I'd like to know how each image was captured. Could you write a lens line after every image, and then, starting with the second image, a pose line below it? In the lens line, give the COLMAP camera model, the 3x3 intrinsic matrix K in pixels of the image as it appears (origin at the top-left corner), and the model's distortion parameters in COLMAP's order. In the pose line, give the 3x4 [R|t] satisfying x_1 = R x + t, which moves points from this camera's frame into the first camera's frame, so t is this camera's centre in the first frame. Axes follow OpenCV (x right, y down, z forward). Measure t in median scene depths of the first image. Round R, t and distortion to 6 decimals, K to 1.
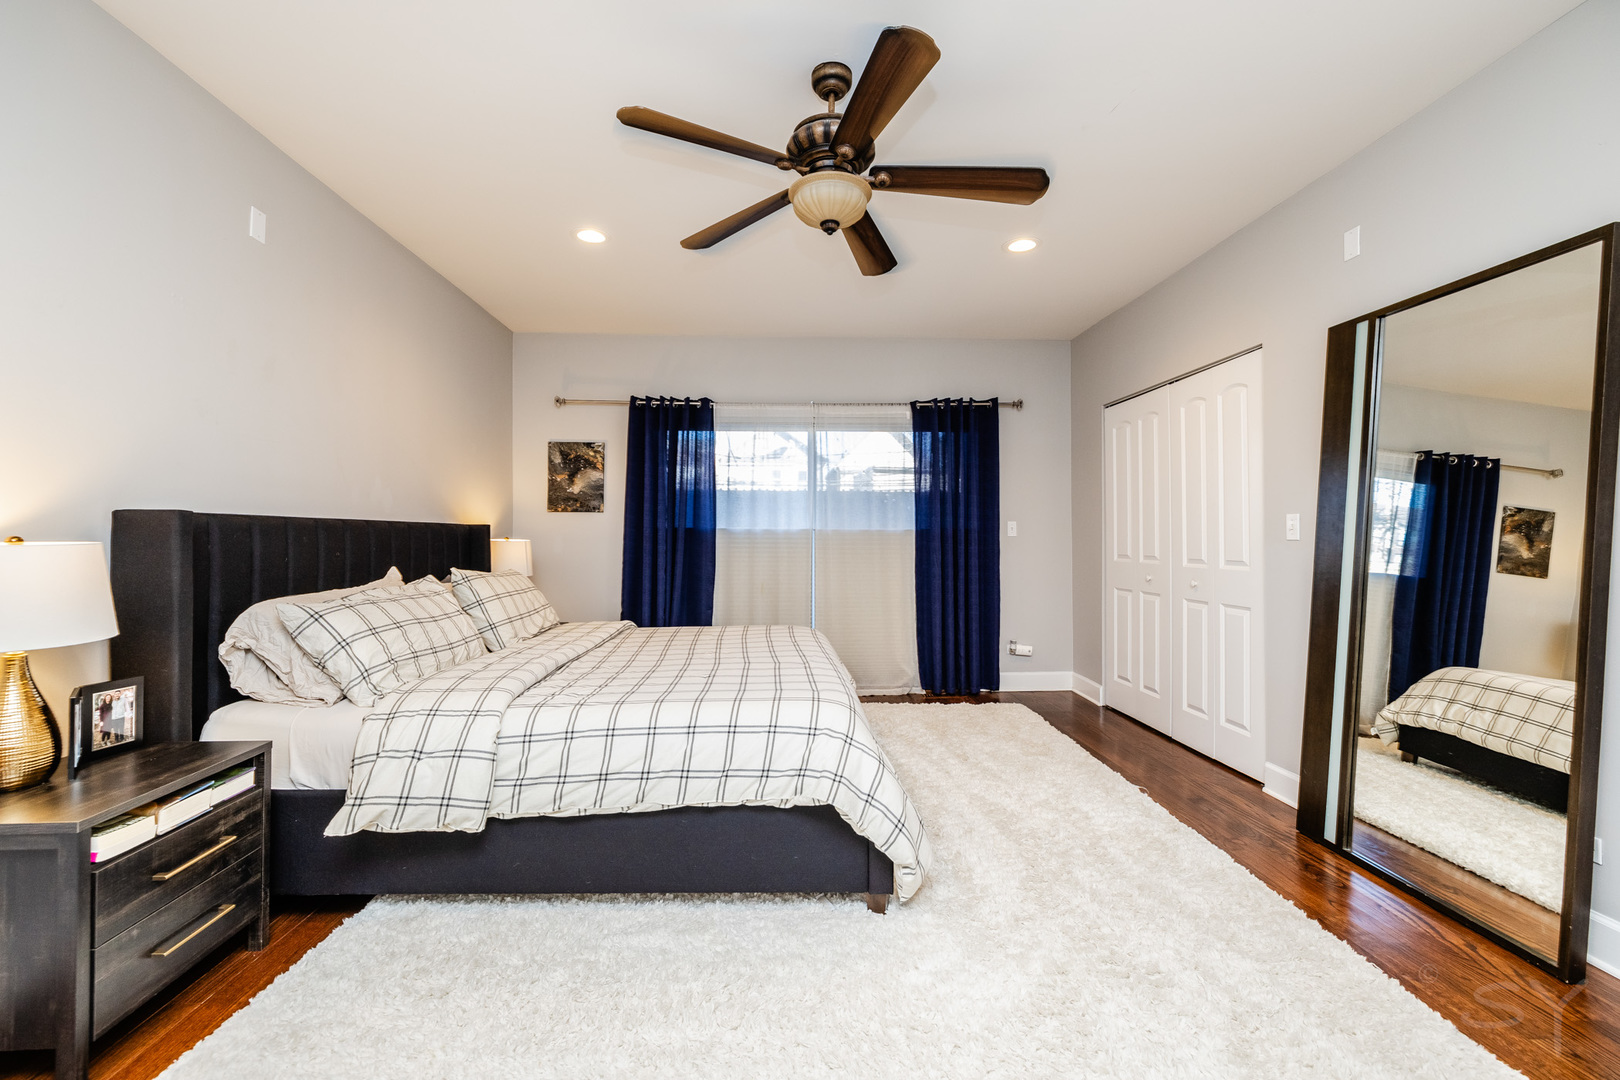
lens RADIAL K [[693.1, 0, 803.7], [0, 693.1, 531.5], [0, 0, 1]] dist [0.000064, 0.000144]
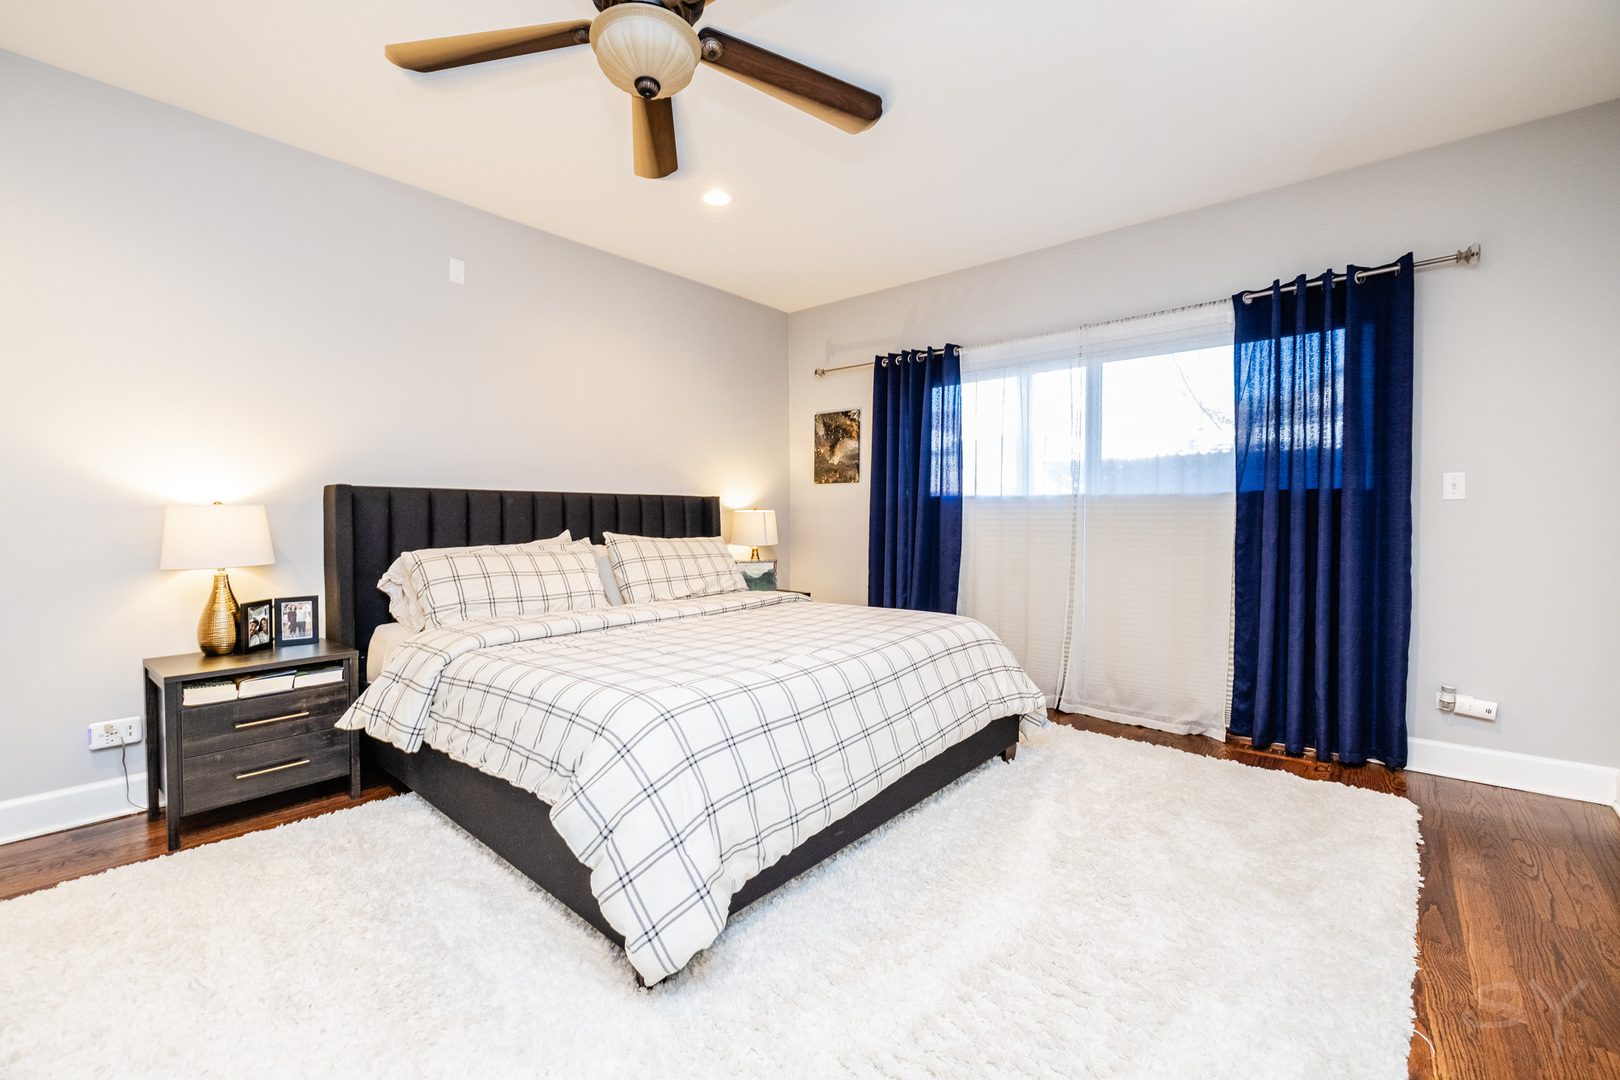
lens RADIAL K [[693.1, 0, 796.5], [0, 693.1, 534.8], [0, 0, 1]] dist [0.000064, 0.000144]
pose [[0.724054, 0.014766, -0.689585, 0.318704], [0.007865, 0.999529, 0.029660, 0.015914], [0.689698, -0.026899, 0.723597, 0.246445]]
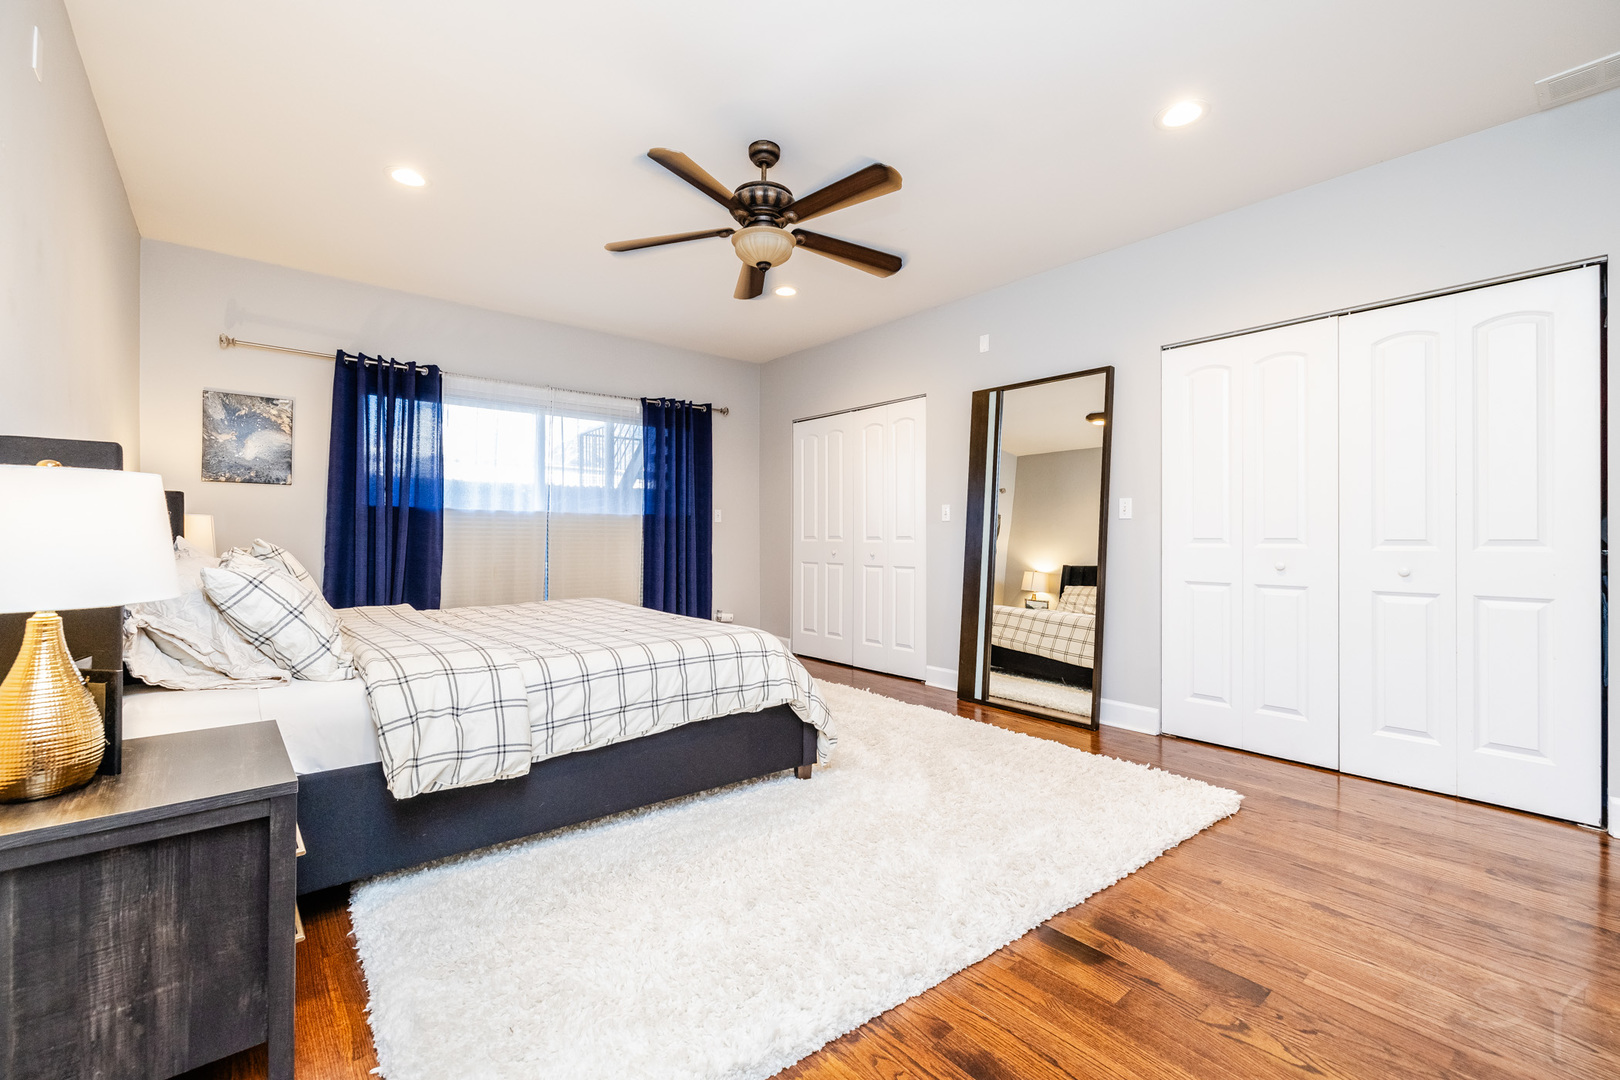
lens RADIAL K [[693.1, 0, 822.7], [0, 693.1, 534.7], [0, 0, 1]] dist [0.000064, 0.000144]
pose [[0.783446, 0.003929, 0.621448, -0.310905], [-0.007261, 0.999970, 0.002833, 0.025240], [-0.621418, -0.006732, 0.783451, -0.041627]]
